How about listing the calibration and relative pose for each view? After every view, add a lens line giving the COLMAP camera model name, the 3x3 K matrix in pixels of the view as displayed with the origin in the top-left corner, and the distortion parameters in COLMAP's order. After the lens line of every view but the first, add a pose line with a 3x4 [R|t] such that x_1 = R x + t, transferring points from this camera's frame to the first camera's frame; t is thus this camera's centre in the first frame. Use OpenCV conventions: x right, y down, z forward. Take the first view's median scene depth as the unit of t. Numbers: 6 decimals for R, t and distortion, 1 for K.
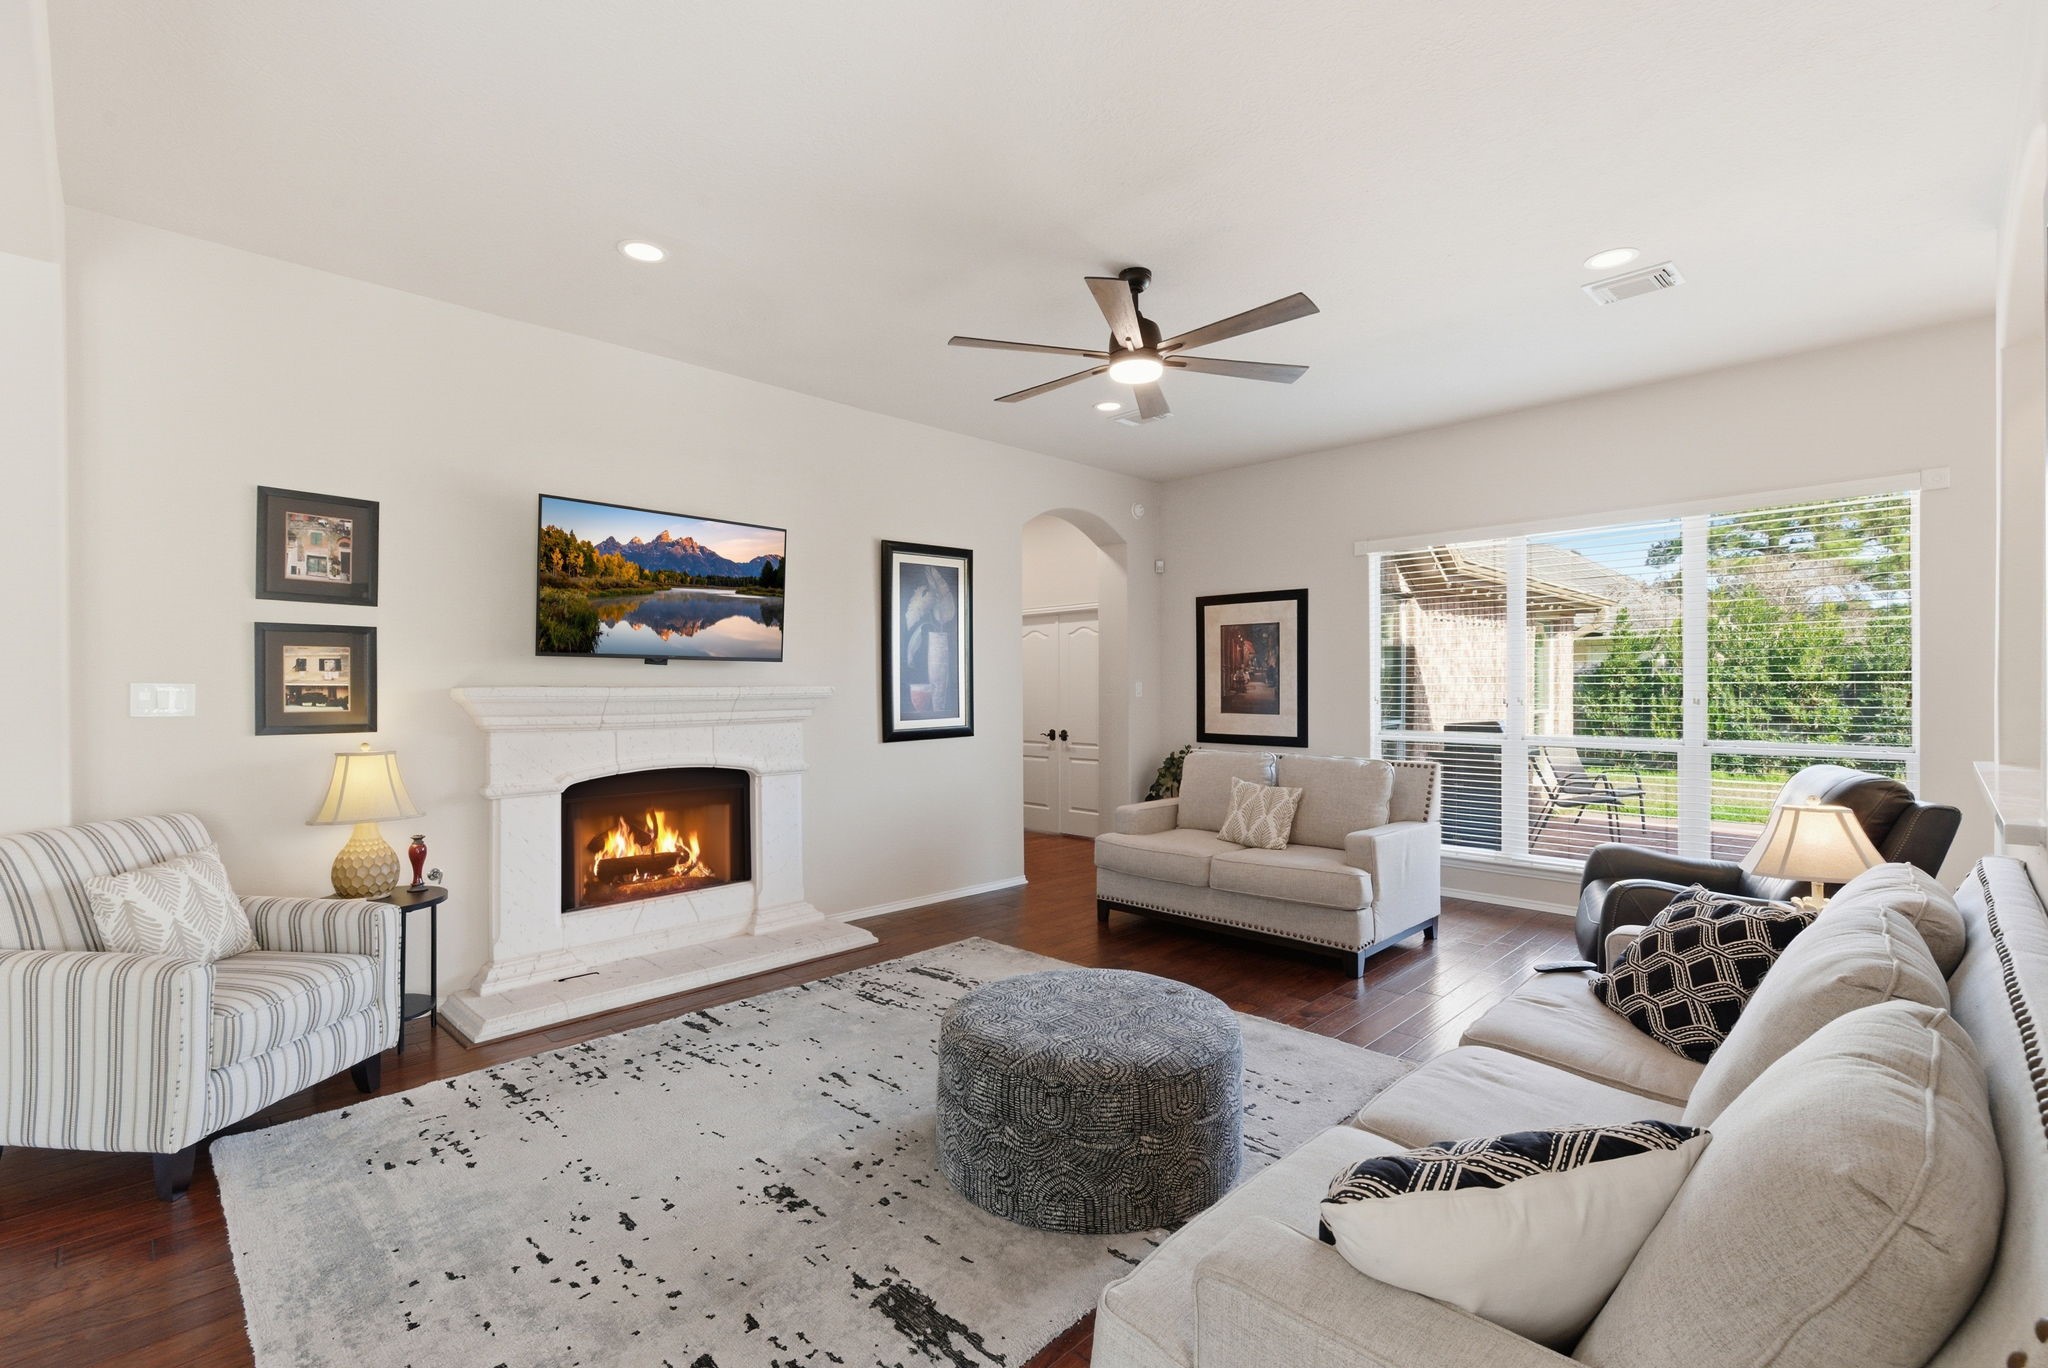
lens RADIAL K [[902.8, 0, 1027.4], [0, 902.8, 694.2], [0, 0, 1]] dist [0.000064, 0.003165]
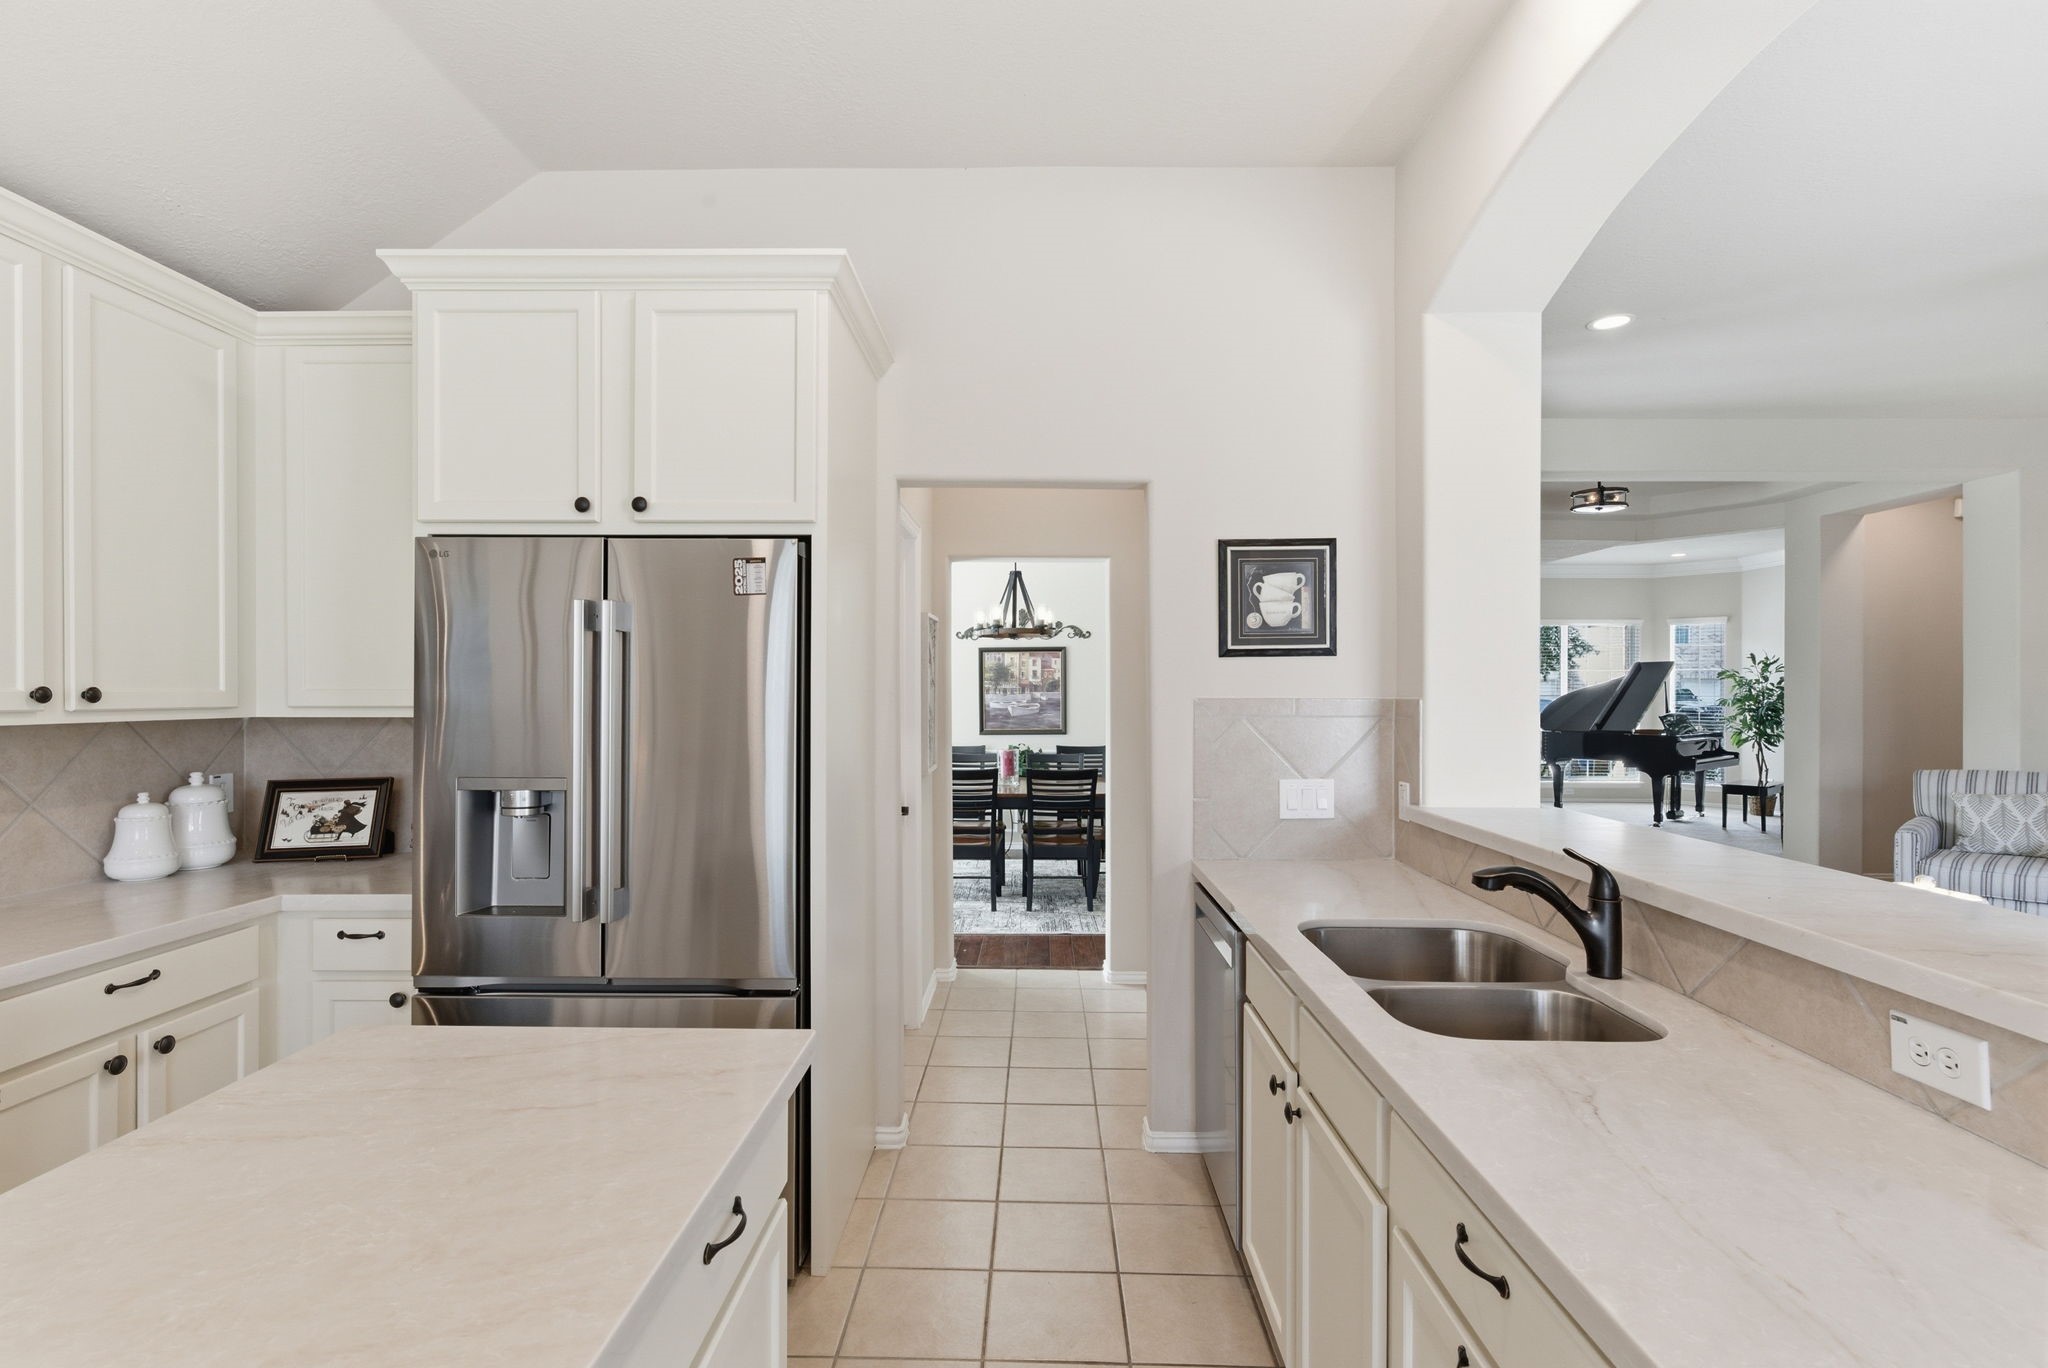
lens RADIAL K [[937.9, 0, 1026.0], [0, 937.9, 692.1], [0, 0, 1]] dist [-0.002998, 0.002905]
pose [[-0.715156, 0.006271, -0.698937, 1.176261], [-0.002234, 0.999934, 0.011258, -0.024107], [0.698961, 0.009612, -0.715095, 0.640590]]
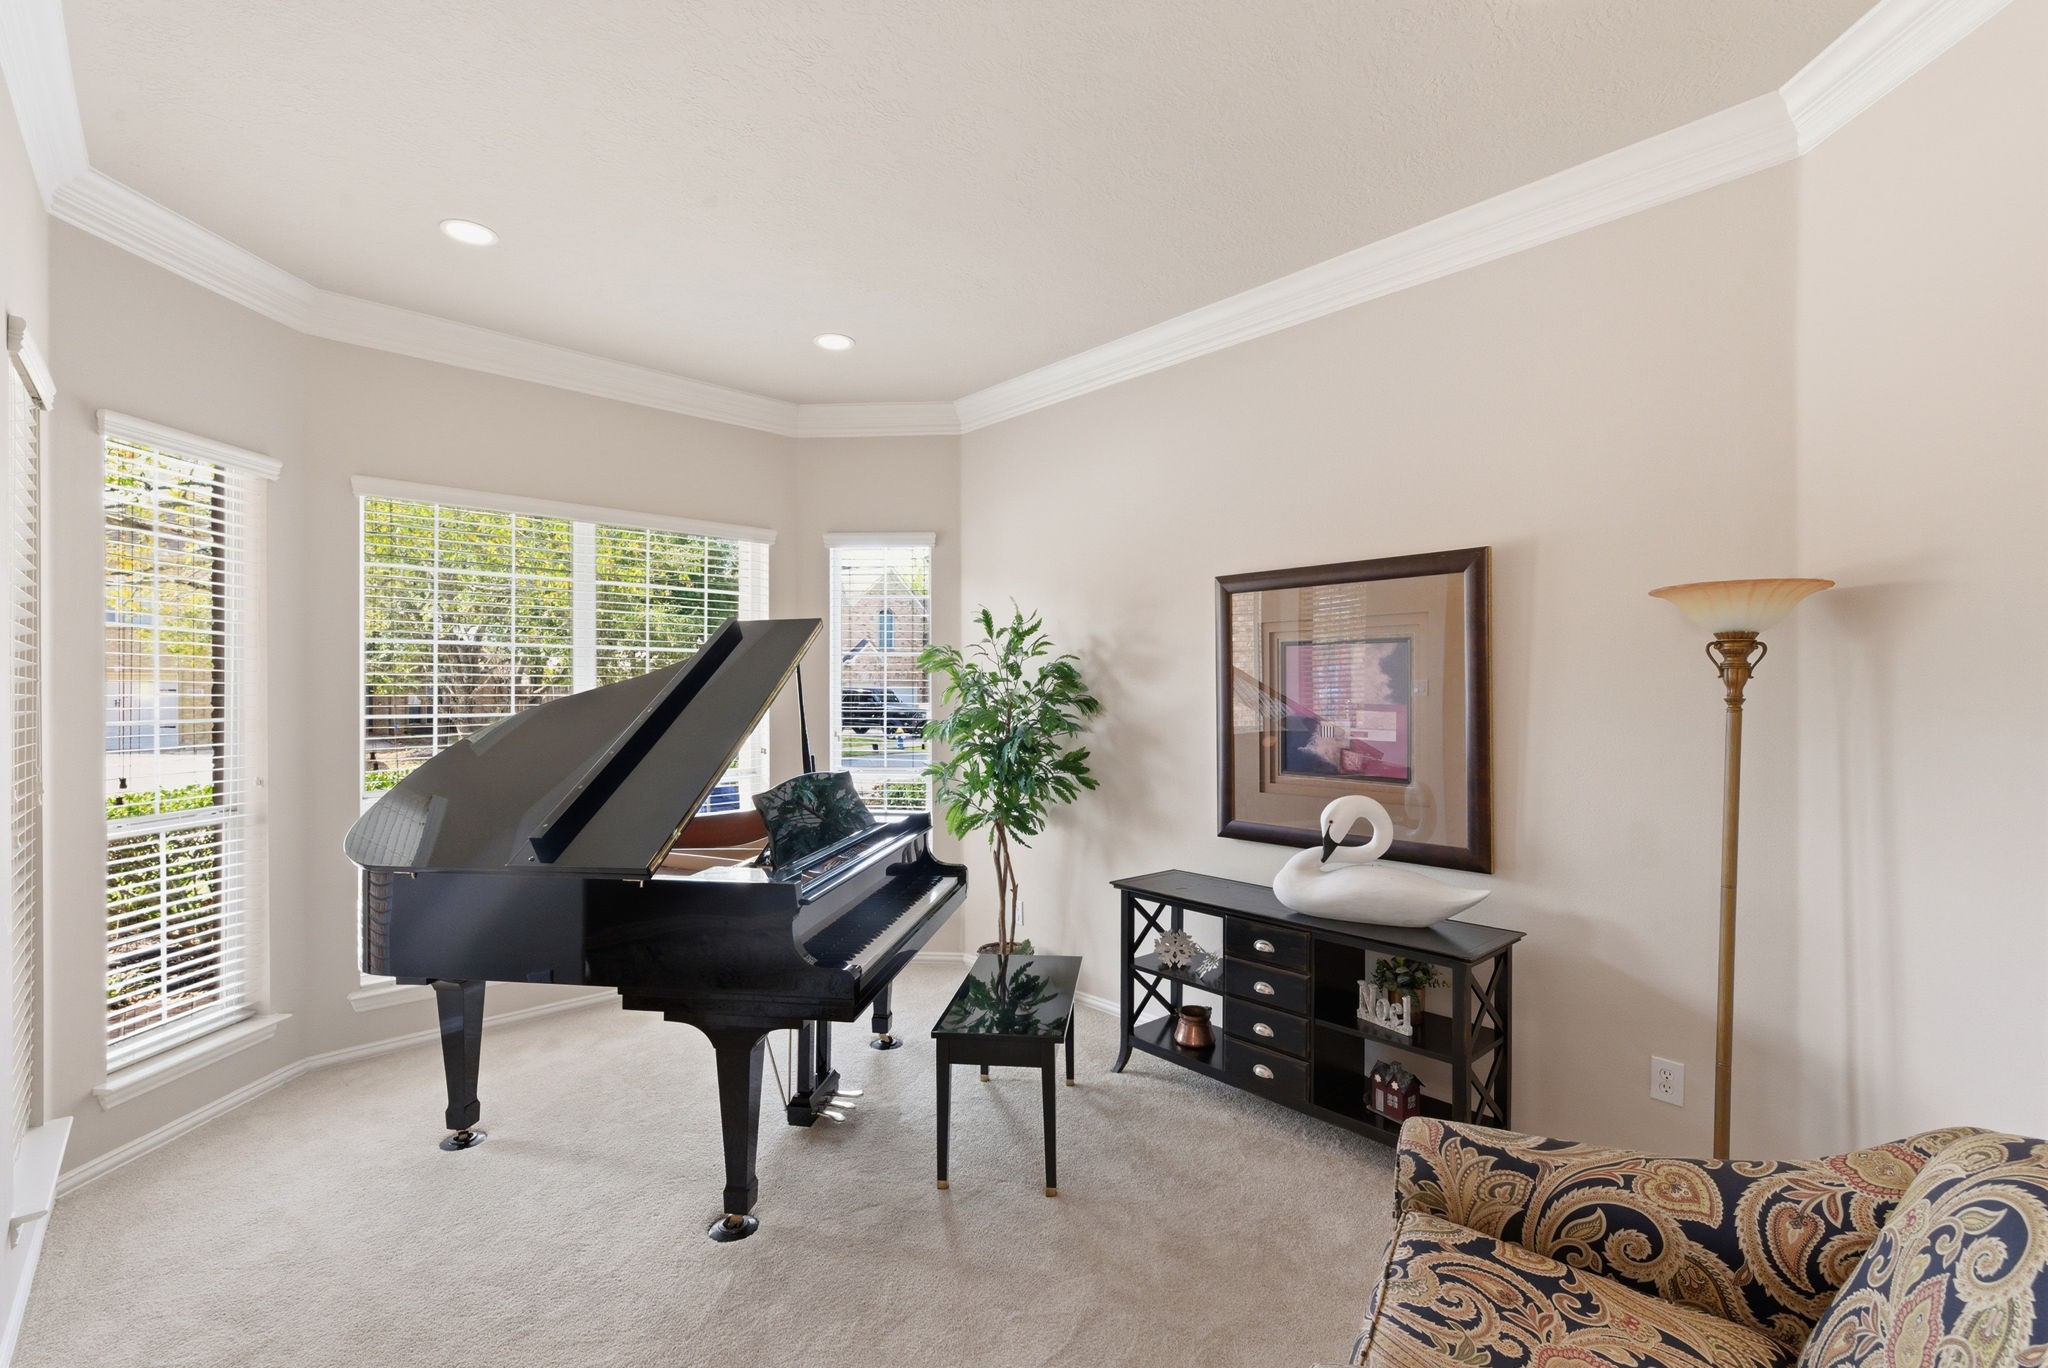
lens RADIAL K [[902.8, 0, 1034.8], [0, 902.8, 690.6], [0, 0, 1]] dist [0.000064, 0.003165]
pose [[-0.033339, 0.005826, -0.999427, -0.983735], [-0.004880, 0.999970, 0.005992, -0.020254], [0.999432, 0.005077, -0.033309, 0.289994]]
